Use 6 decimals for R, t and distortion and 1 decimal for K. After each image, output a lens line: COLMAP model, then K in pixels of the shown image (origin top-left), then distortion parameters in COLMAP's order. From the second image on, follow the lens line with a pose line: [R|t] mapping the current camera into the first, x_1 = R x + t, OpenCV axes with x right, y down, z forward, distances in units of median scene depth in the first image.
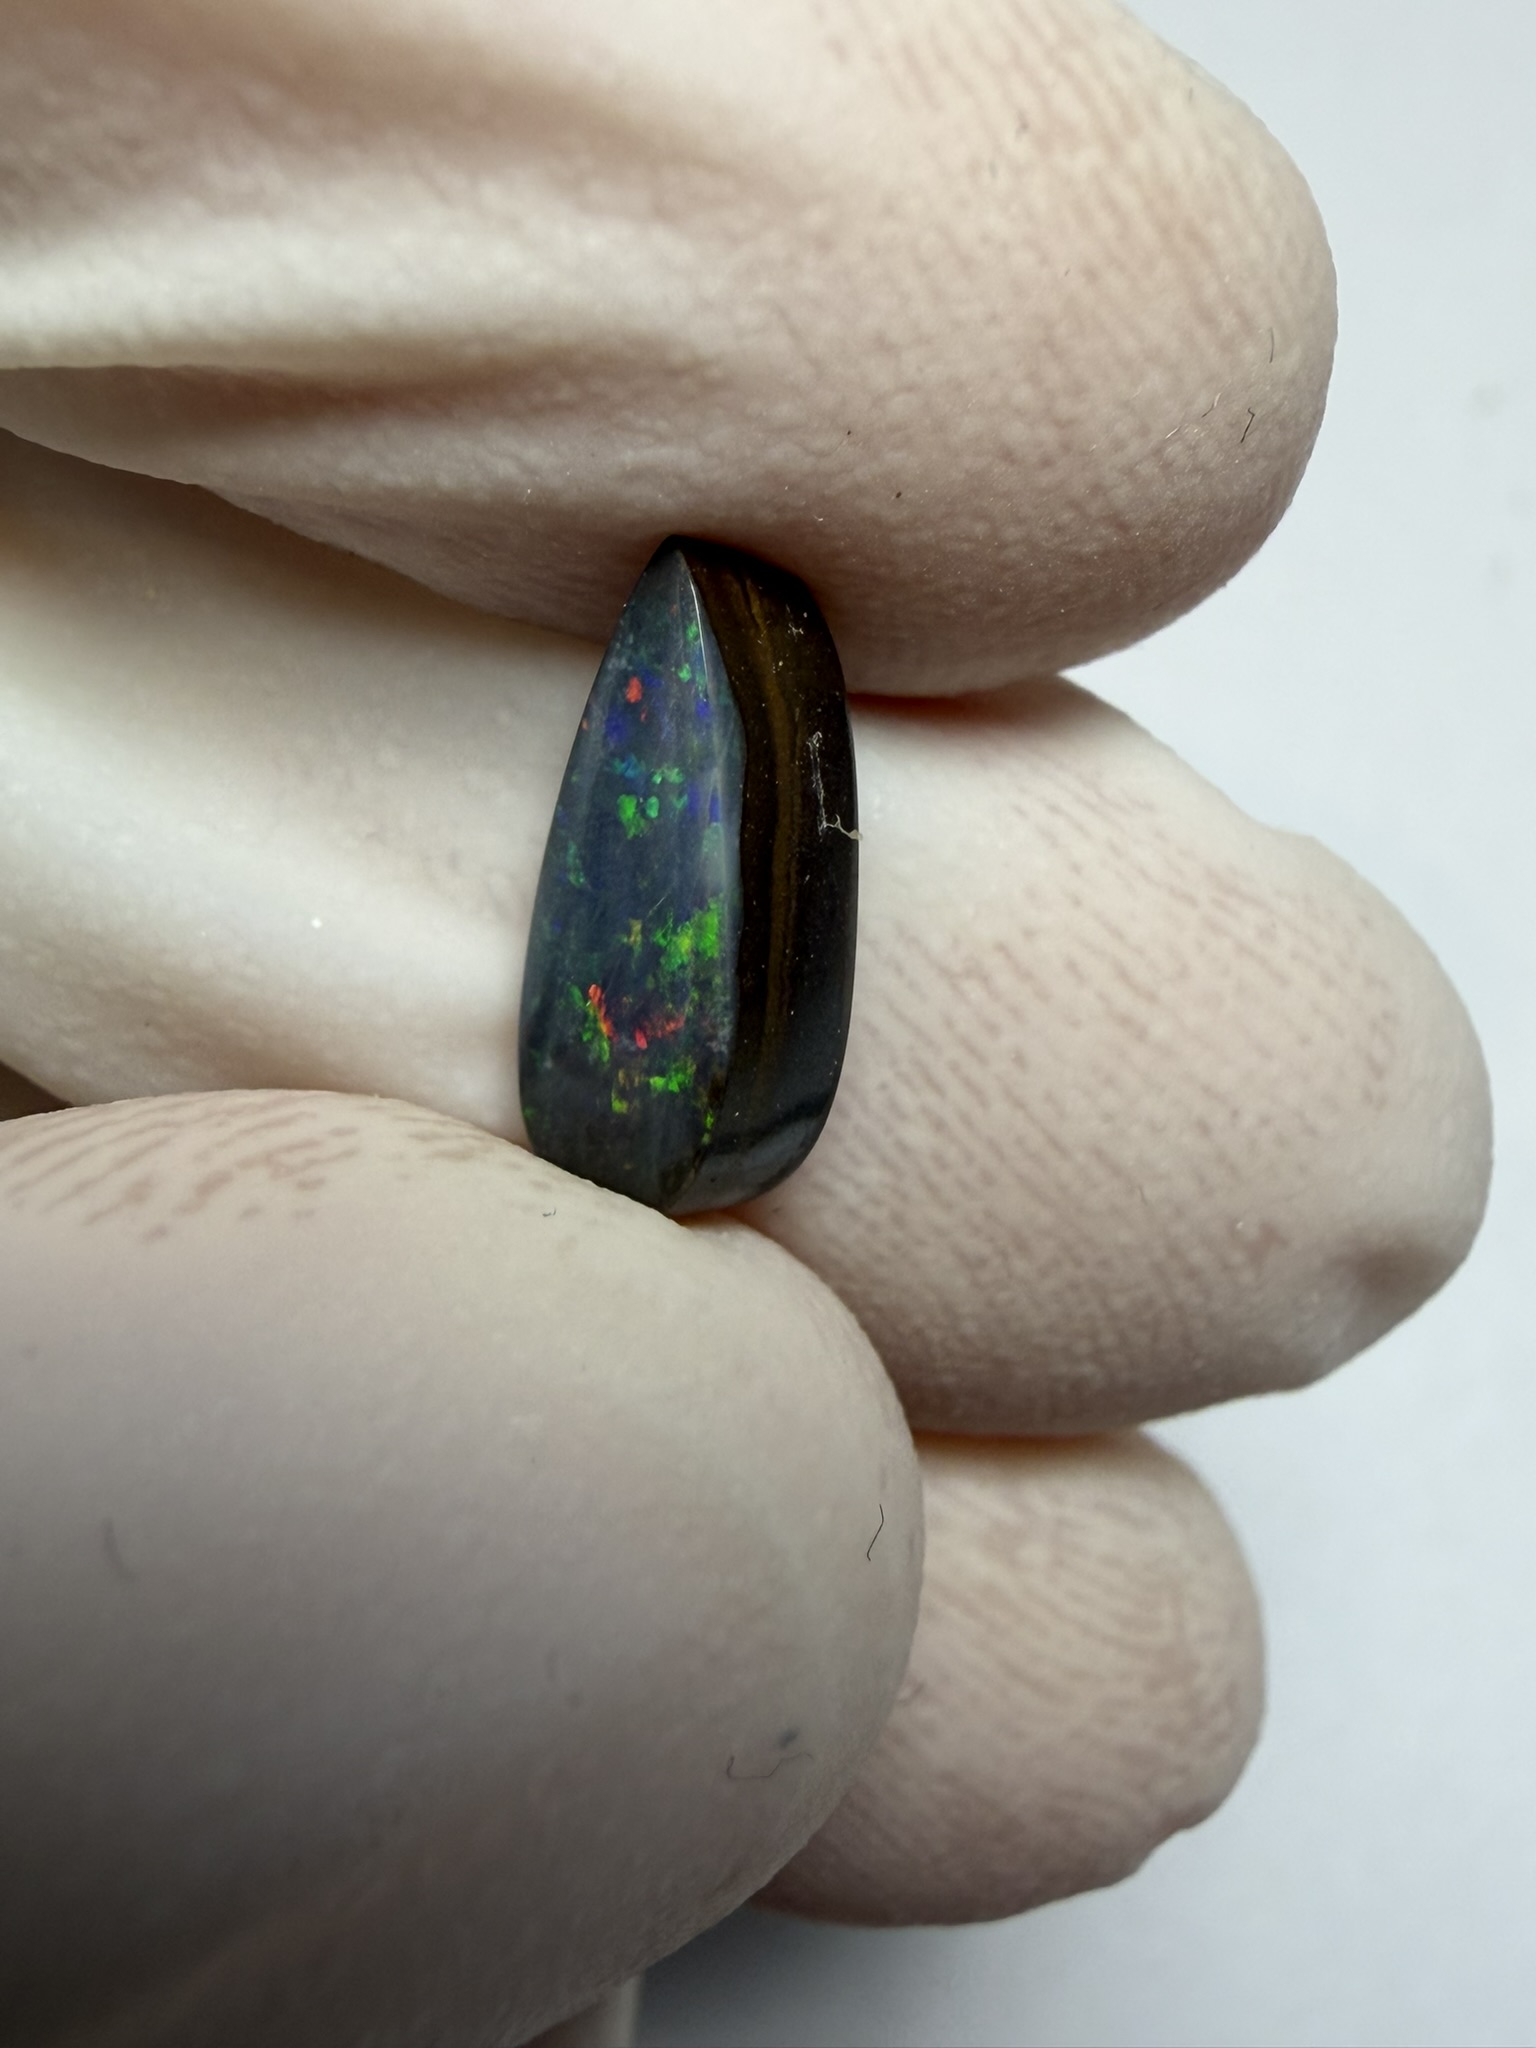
lens RADIAL K [[2020.4, 0, 772.6], [0, 2020.4, 1070.2], [0, 0, 1]] dist [0.026626, 0.000000]
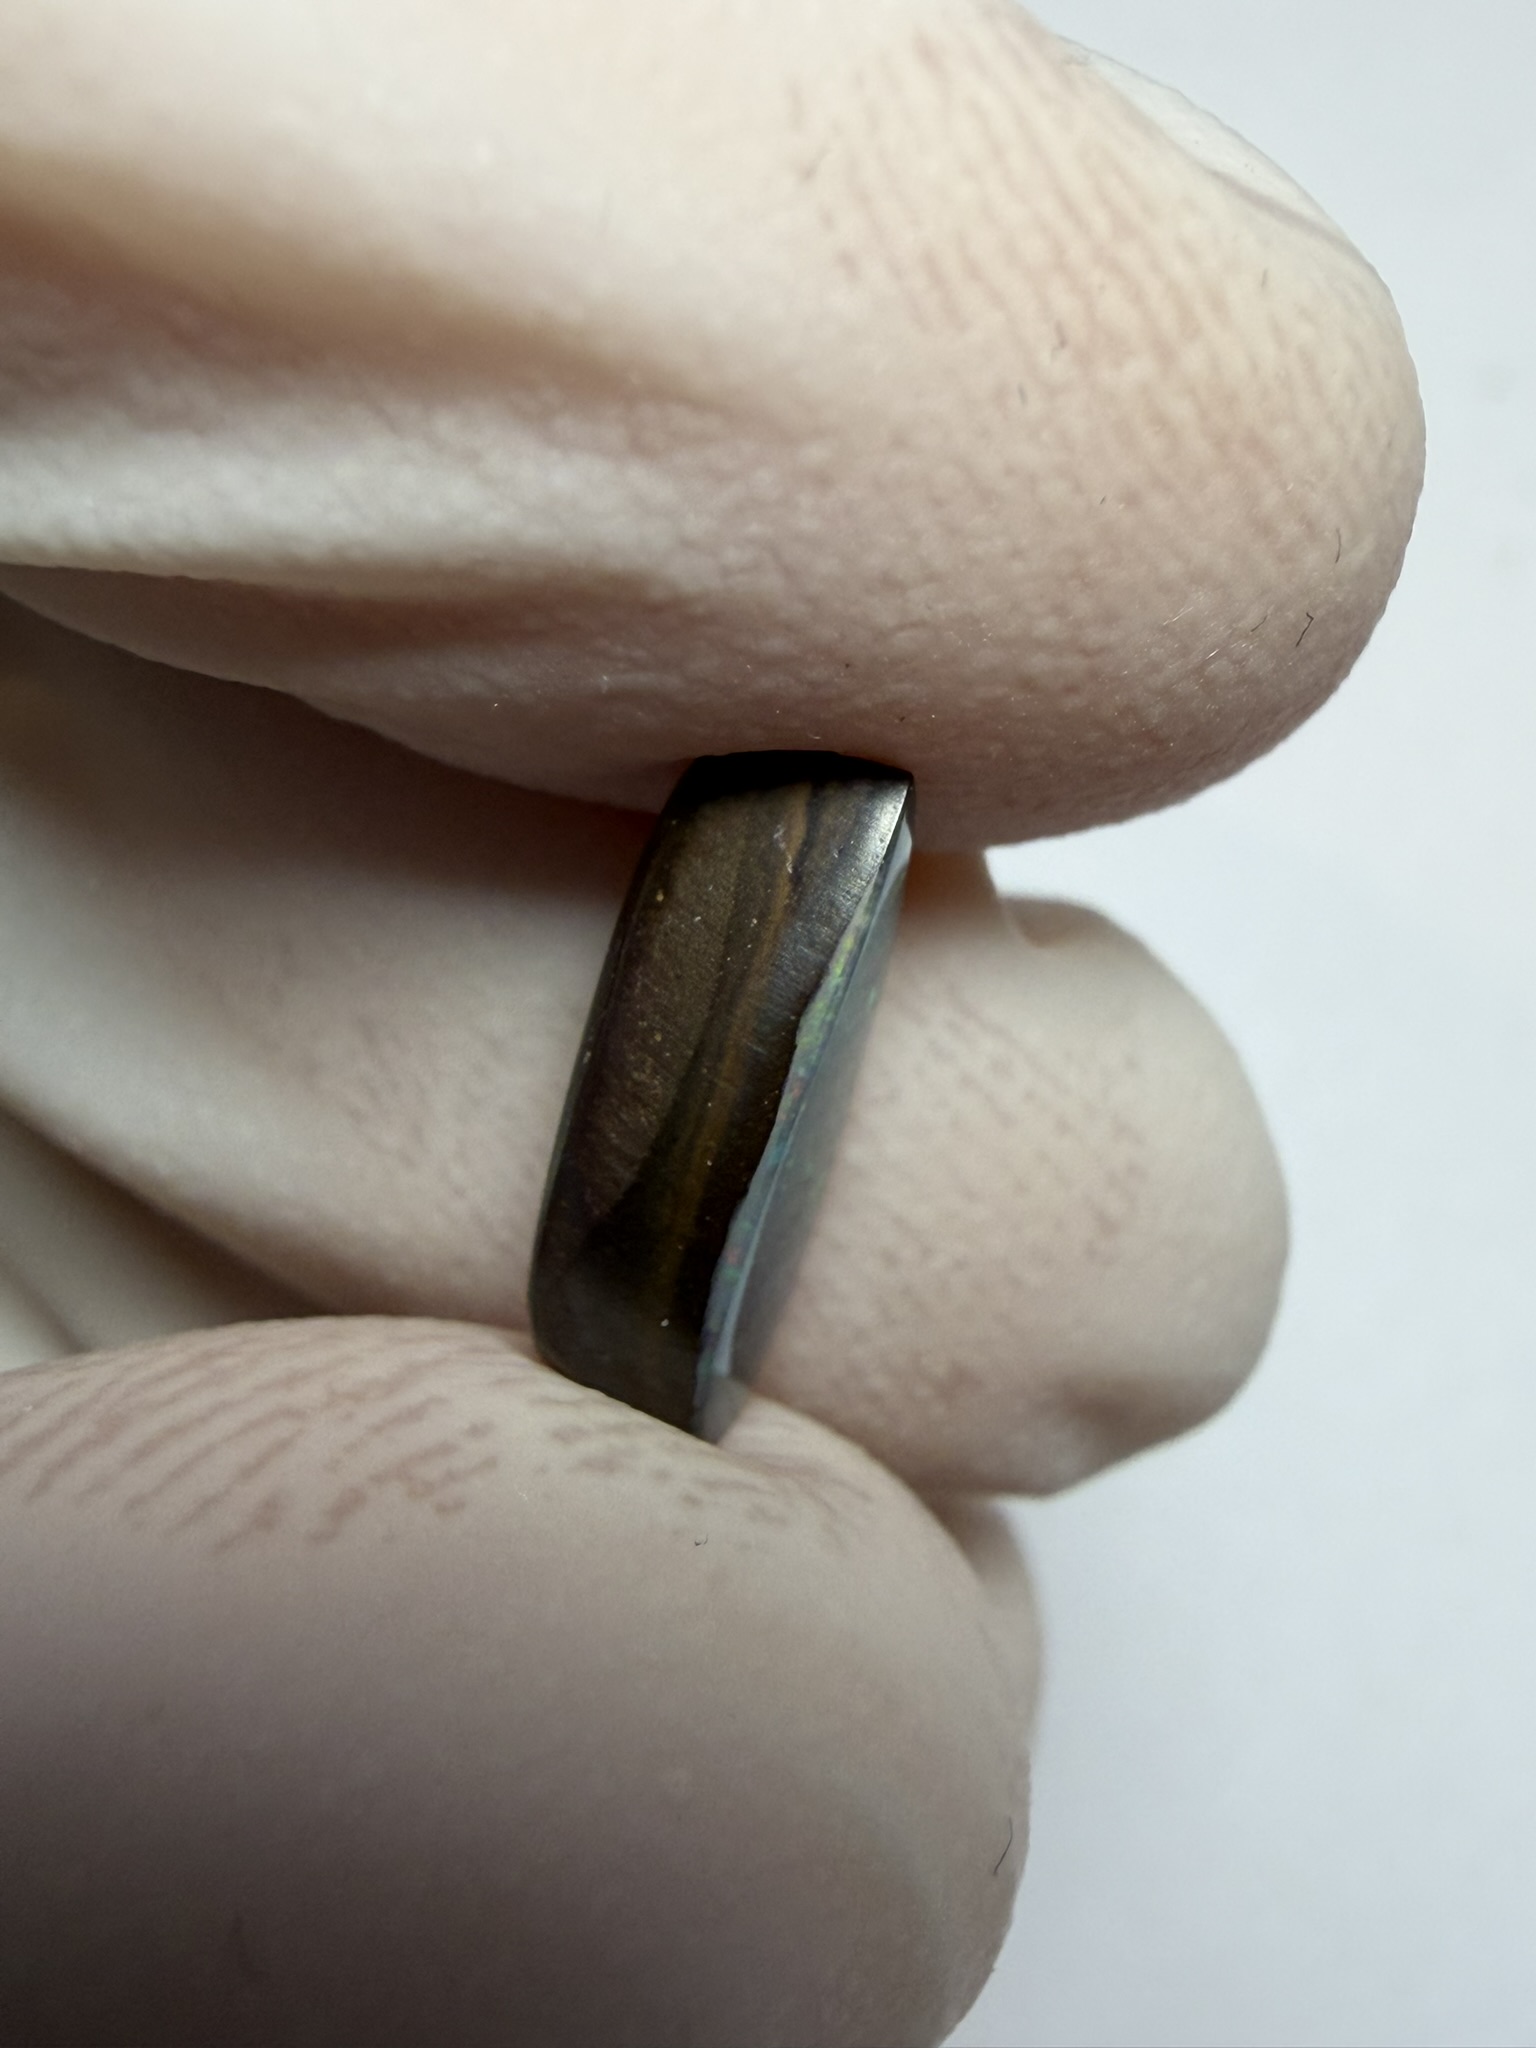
lens RADIAL K [[2020.4, 0, 723.8], [0, 2020.4, 1060.9], [0, 0, 1]] dist [0.026626, 0.000000]
pose [[0.997904, 0.044297, -0.047166, 0.033306], [-0.036639, 0.987645, 0.152368, -0.281449], [0.053333, -0.150320, 0.987198, 0.090639]]
